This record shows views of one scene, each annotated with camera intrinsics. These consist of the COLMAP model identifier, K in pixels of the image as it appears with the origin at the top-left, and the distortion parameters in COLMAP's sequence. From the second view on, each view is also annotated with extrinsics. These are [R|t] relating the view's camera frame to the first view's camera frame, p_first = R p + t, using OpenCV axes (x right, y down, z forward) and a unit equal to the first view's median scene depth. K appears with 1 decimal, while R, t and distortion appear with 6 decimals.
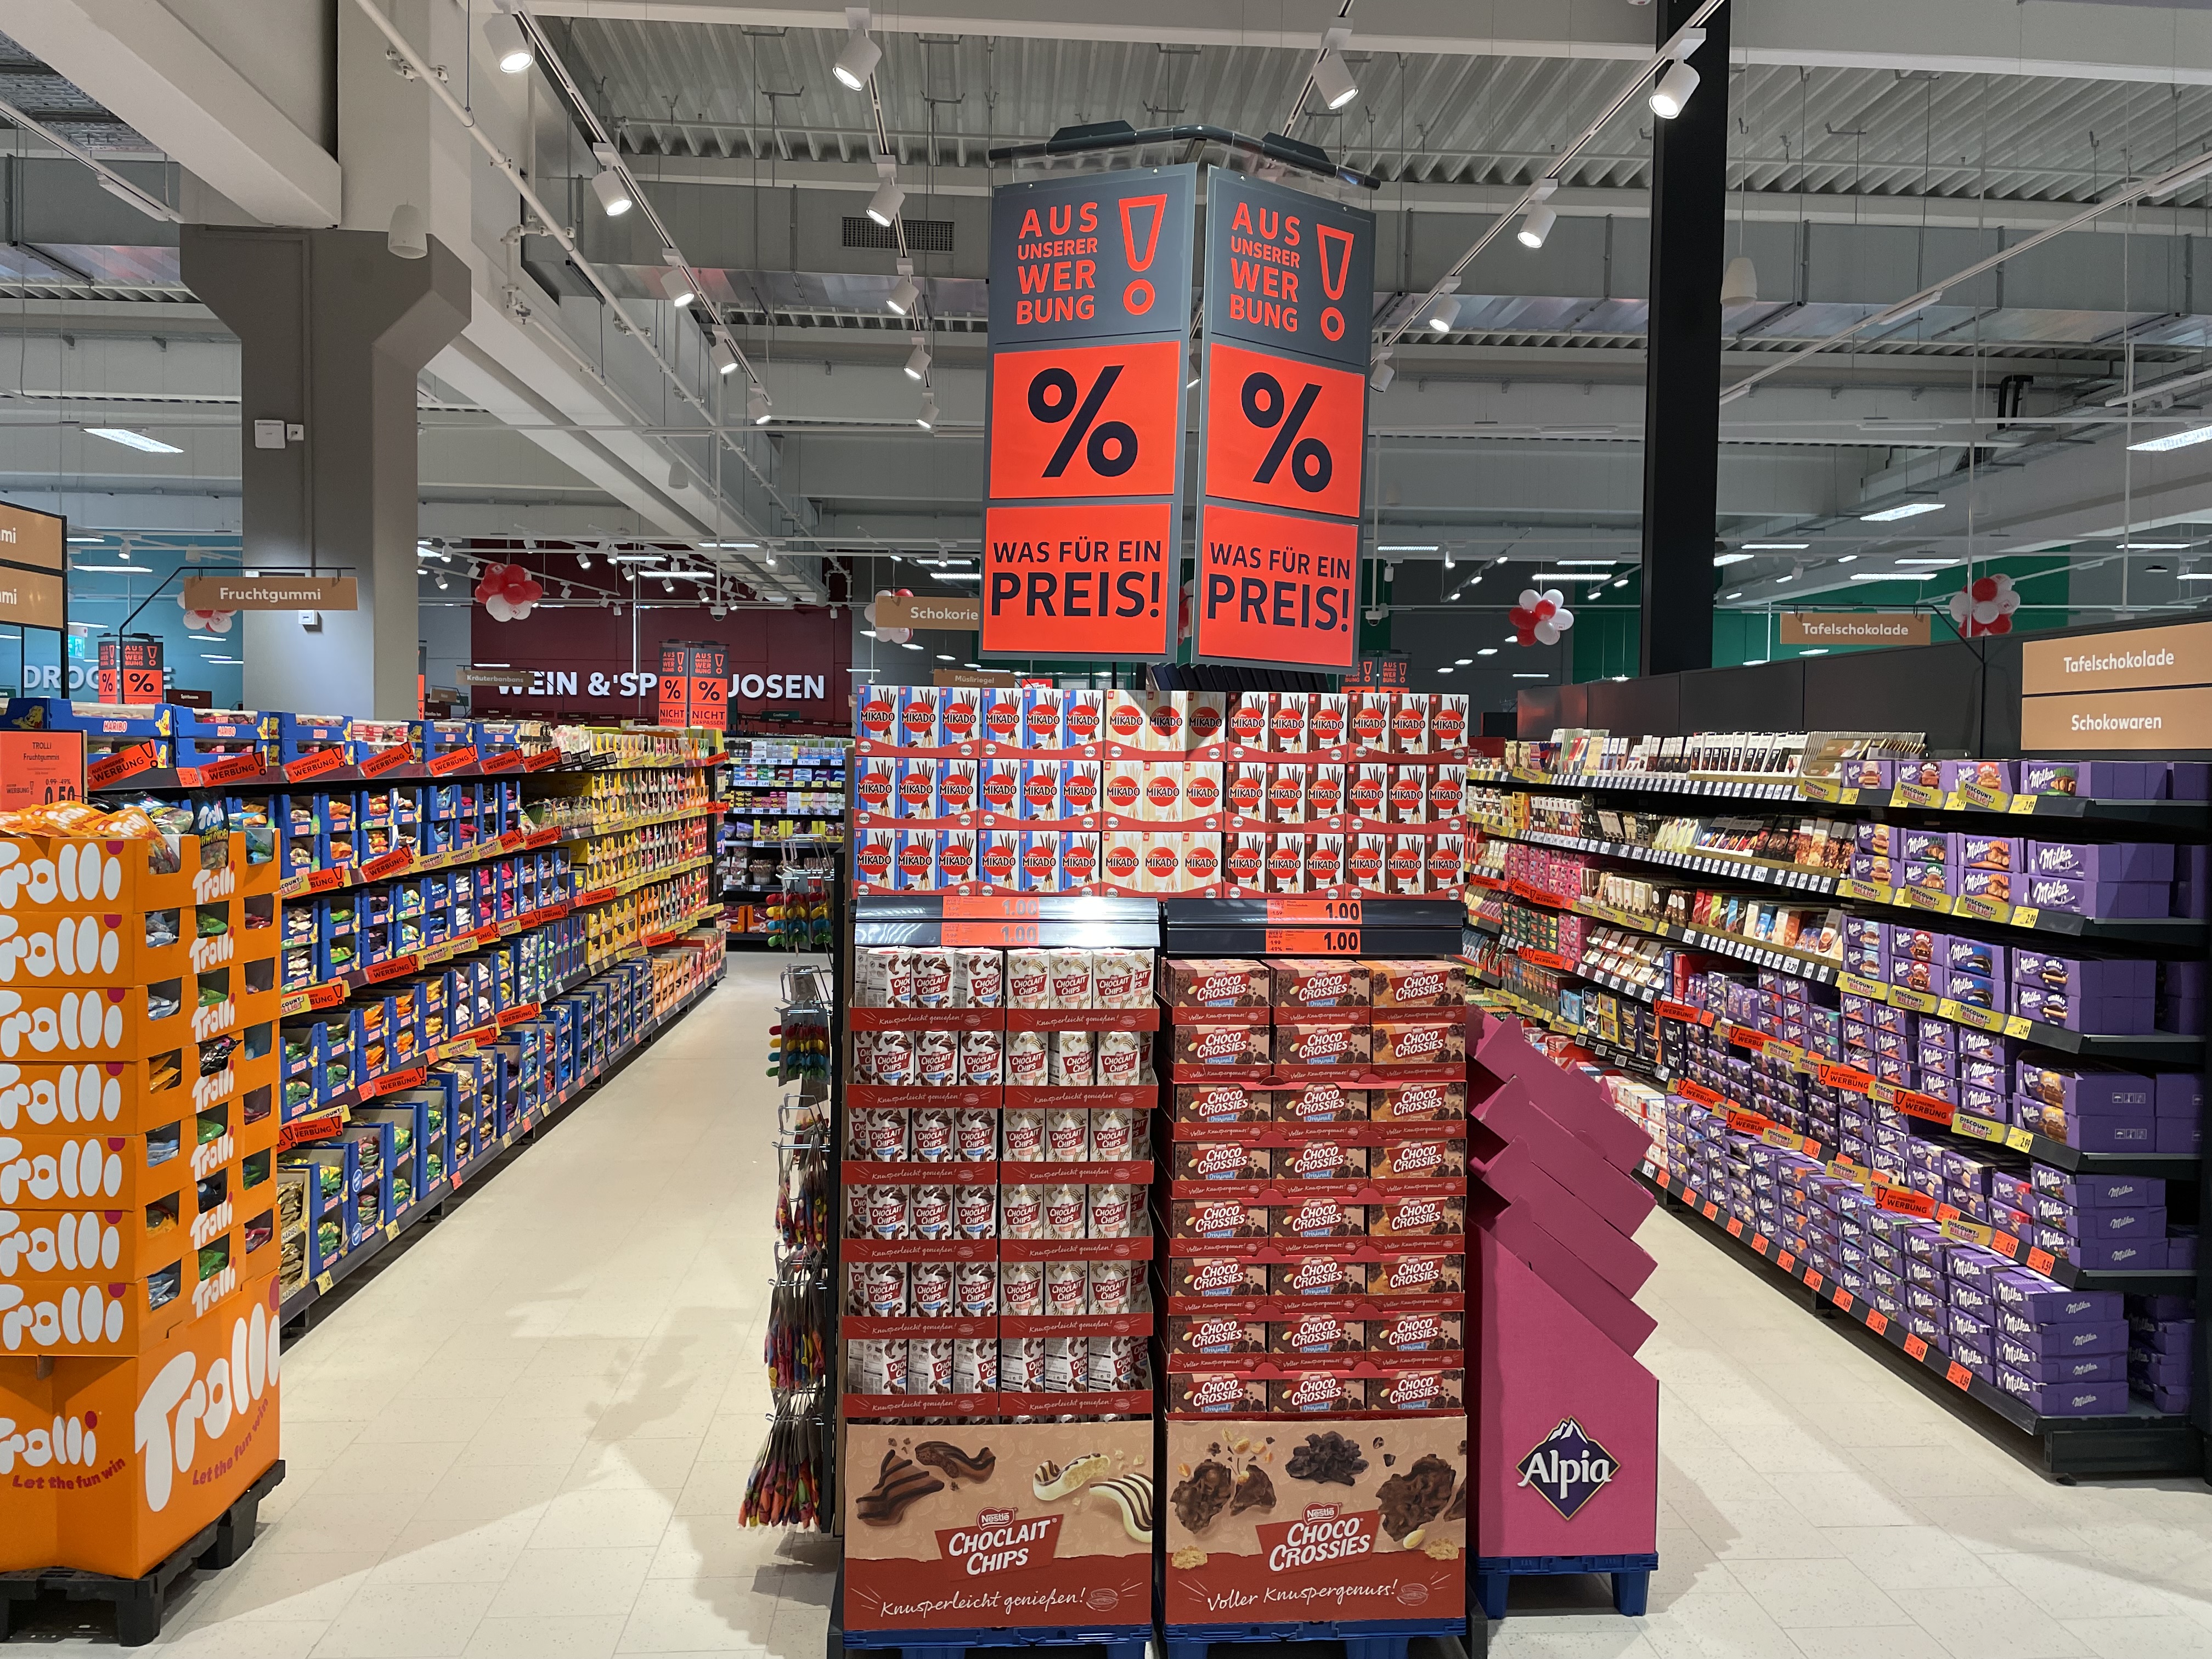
lens RADIAL K [[1667.2, 0, 1113.7], [0, 1667.2, 803.6], [0, 0, 1]] dist [0.107701, -0.136498]
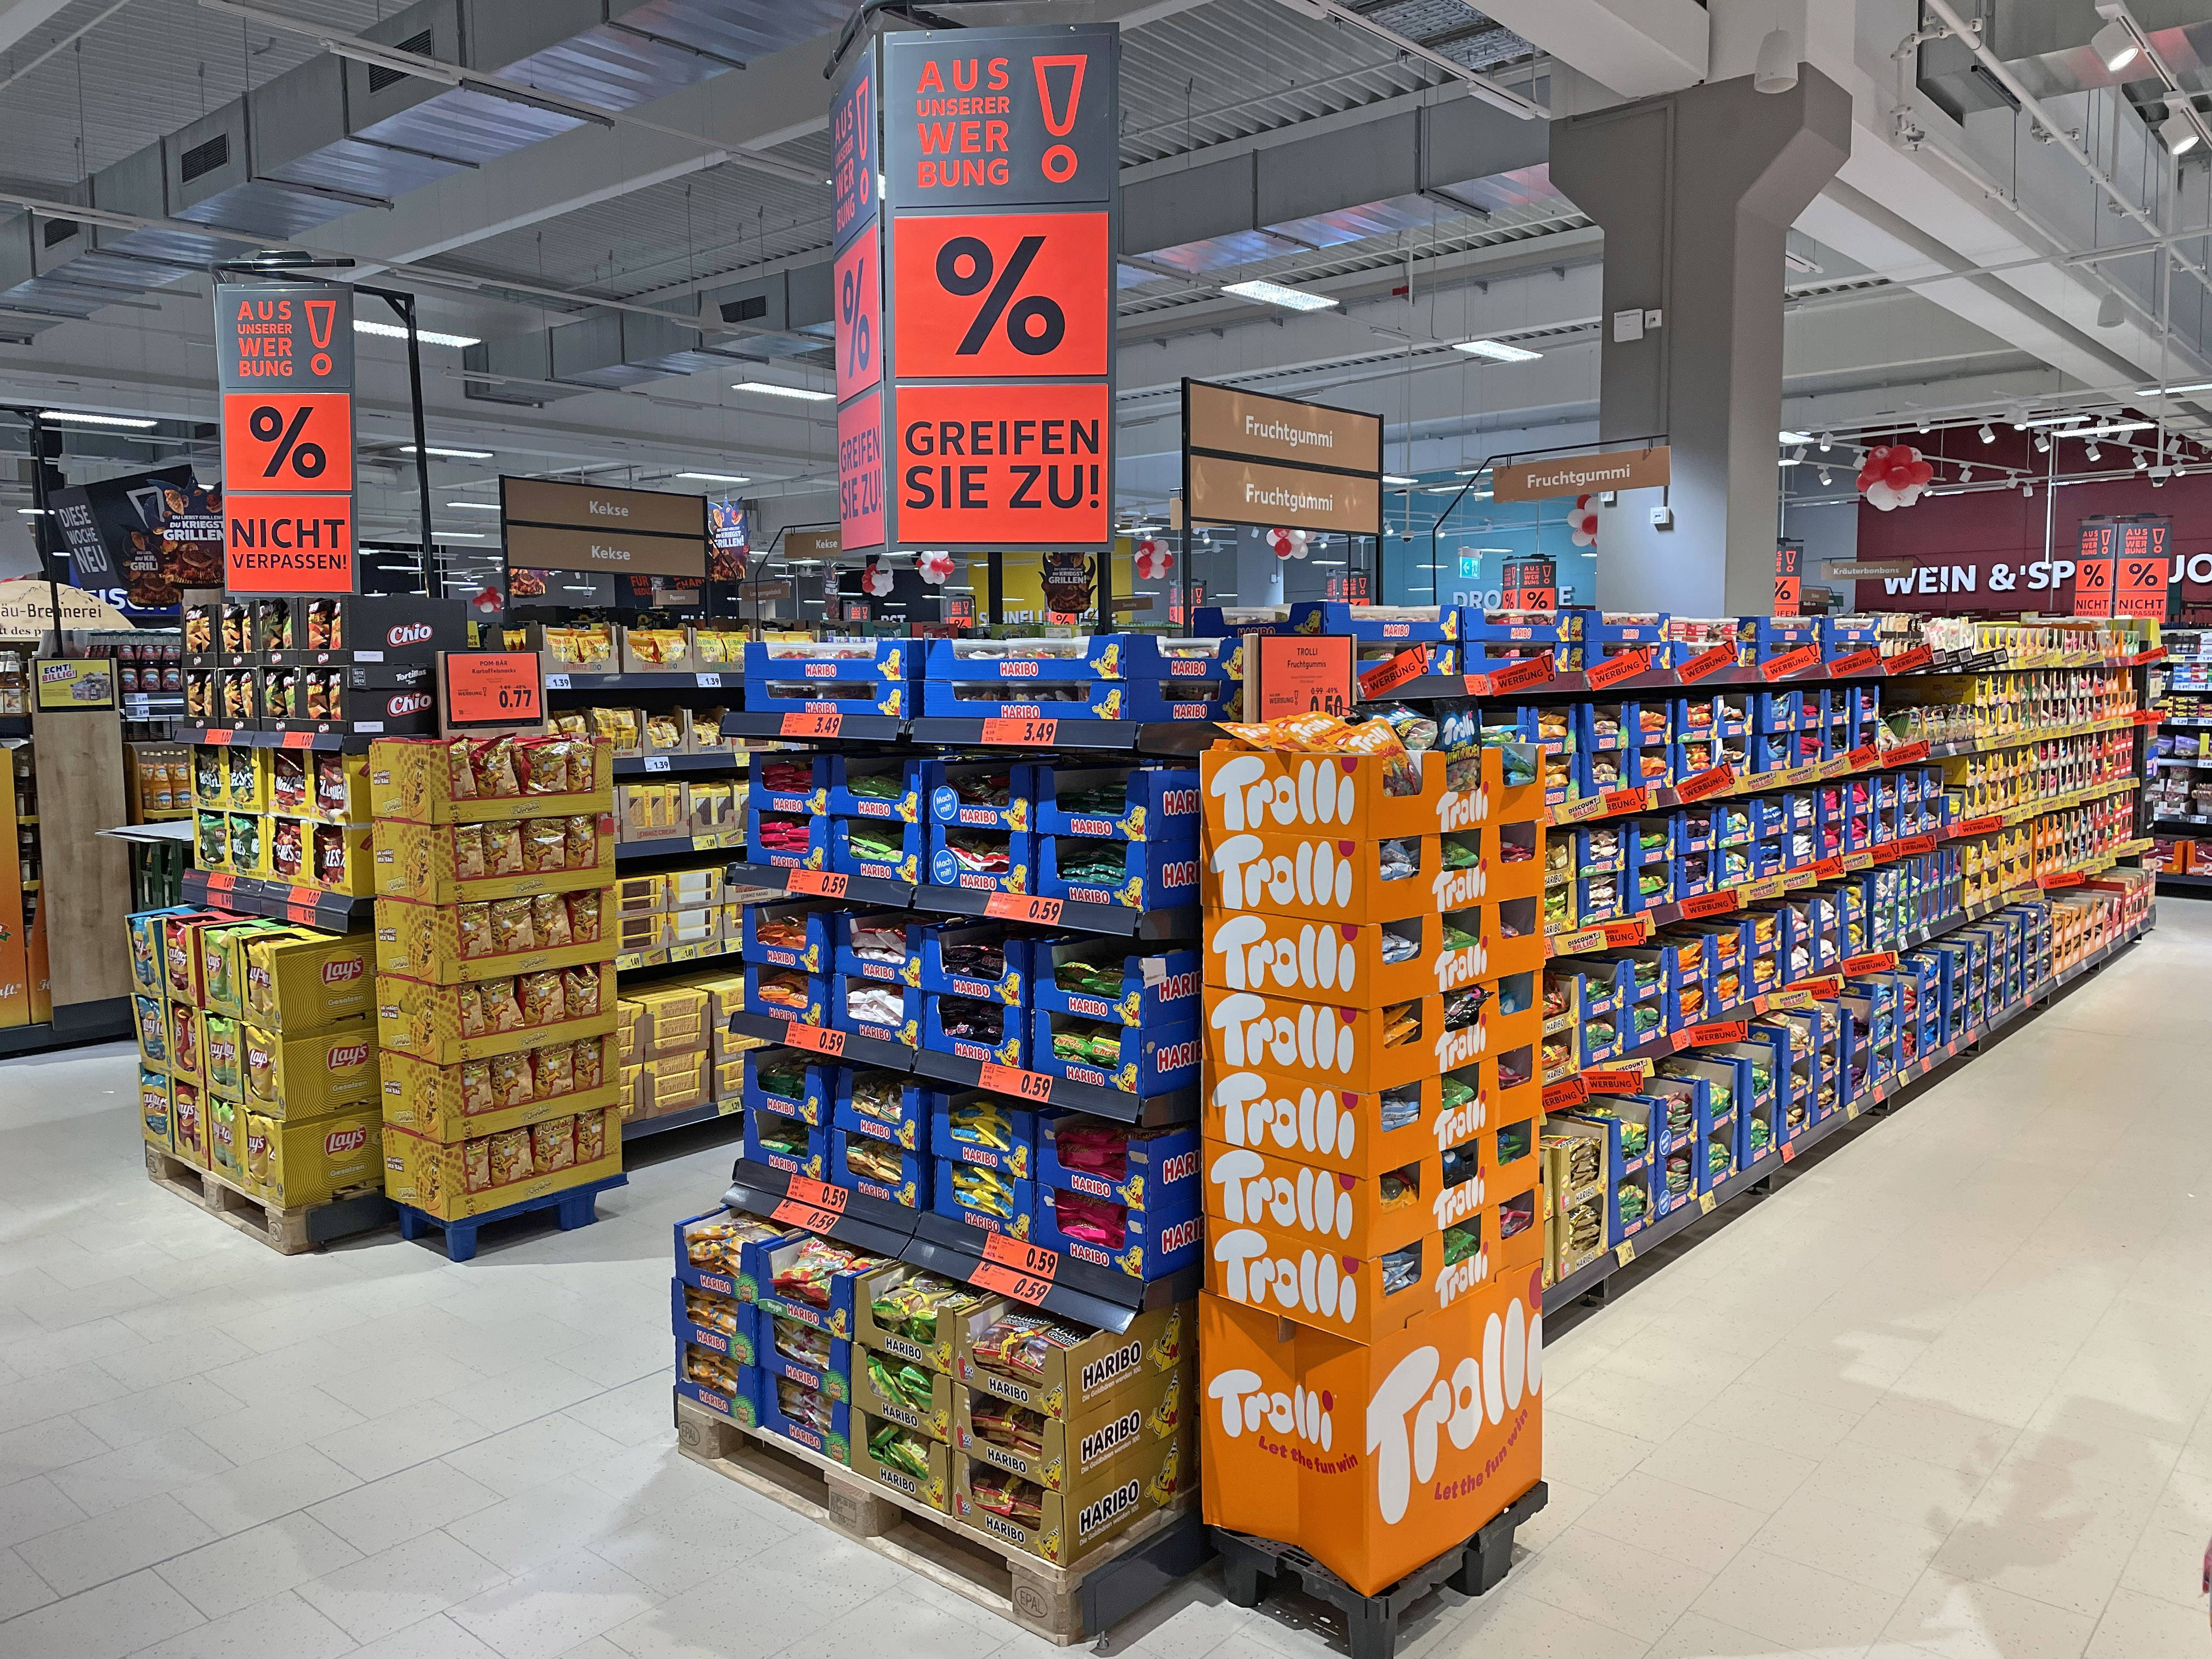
lens RADIAL K [[1667.2, 0, 1113.7], [0, 1667.2, 803.6], [0, 0, 1]] dist [0.107701, -0.136498]
pose [[0.712175, 0.038991, -0.700919, -0.038990], [-0.001161, 0.998520, 0.054366, -0.000474], [0.702001, -0.037904, 0.711166, 0.168449]]
